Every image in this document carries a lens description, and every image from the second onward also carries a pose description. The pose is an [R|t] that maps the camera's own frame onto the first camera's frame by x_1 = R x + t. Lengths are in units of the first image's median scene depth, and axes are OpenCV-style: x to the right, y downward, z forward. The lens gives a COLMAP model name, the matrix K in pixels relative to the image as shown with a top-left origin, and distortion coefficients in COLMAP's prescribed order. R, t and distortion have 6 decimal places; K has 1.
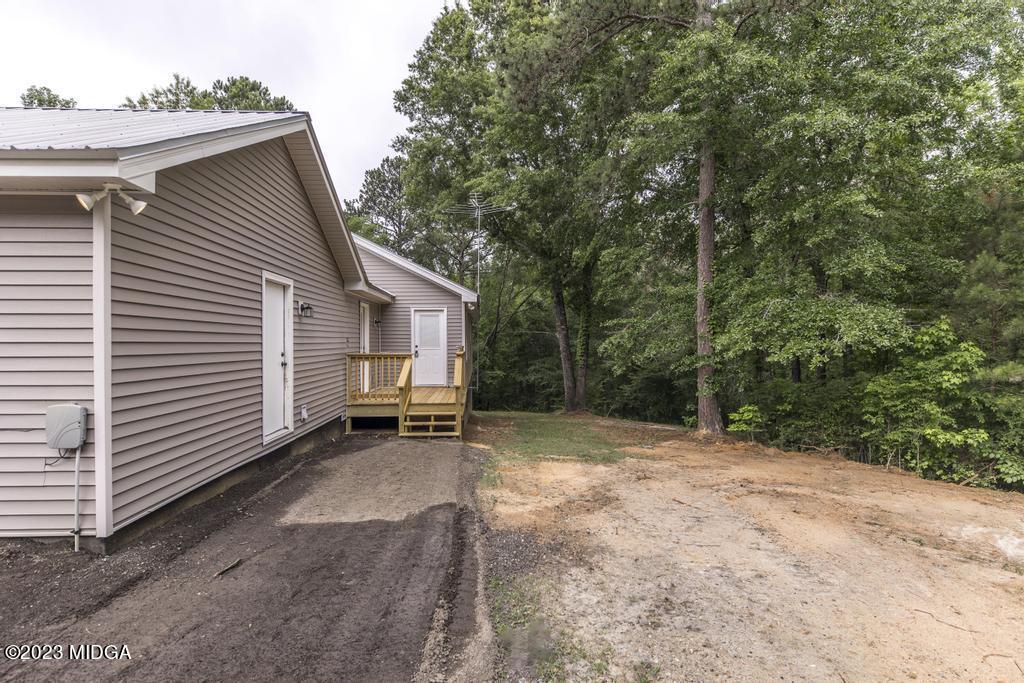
lens RADIAL K [[515.2, 0, 506.8], [0, 515.2, 340.0], [0, 0, 1]] dist [-0.000599, 0.000699]
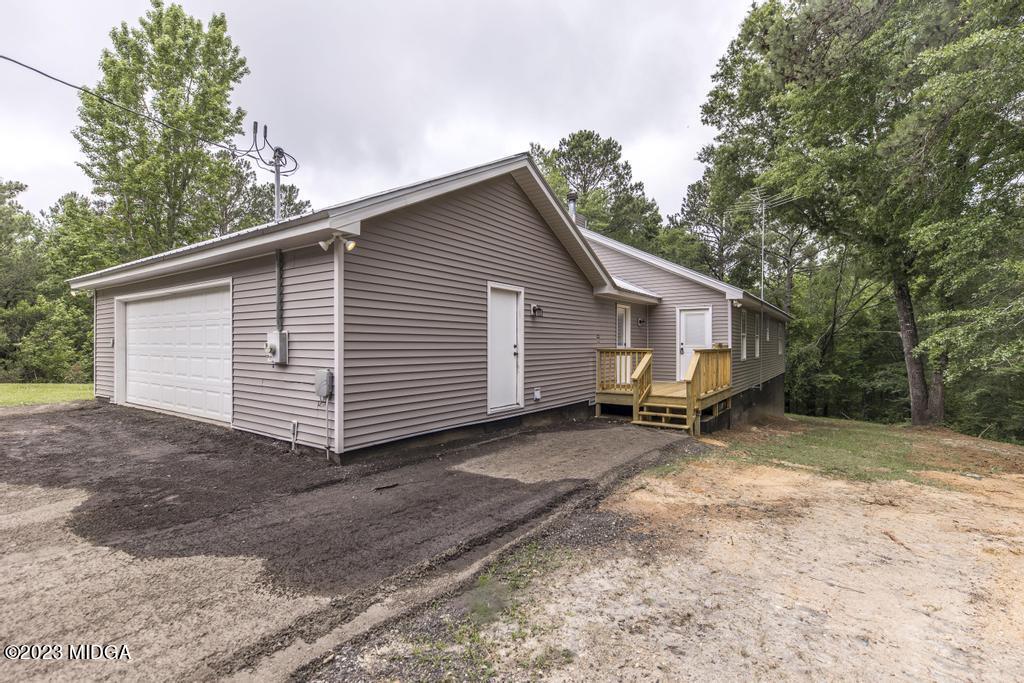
lens RADIAL K [[458.2, 0, 516.3], [0, 458.2, 343.3], [0, 0, 1]] dist [0.002252, 0.000489]
pose [[0.803674, 0.003351, -0.595060, 0.264058], [-0.000837, 0.999990, 0.004501, 0.016497], [0.595069, -0.003119, 0.803669, 0.094342]]
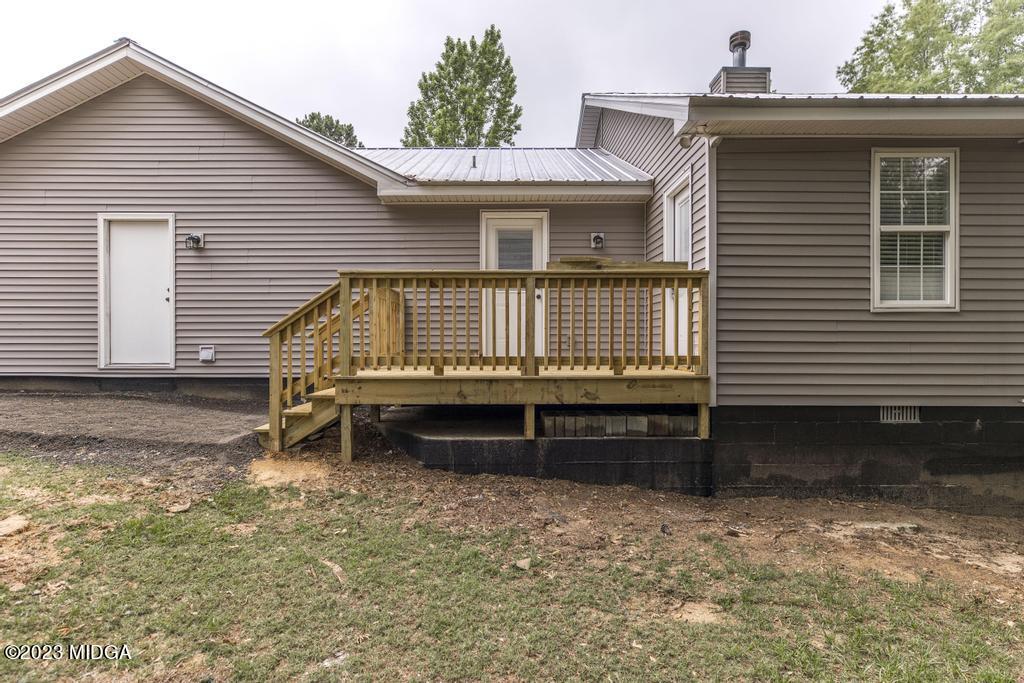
lens RADIAL K [[503.0, 0, 511.2], [0, 503.0, 343.7], [0, 0, 1]] dist [-0.002344, -0.000061]
pose [[-0.033186, 0.012579, -0.999370, 0.570775], [0.002814, 0.999918, 0.012492, 0.133295], [0.999445, -0.002397, -0.033218, 1.842150]]
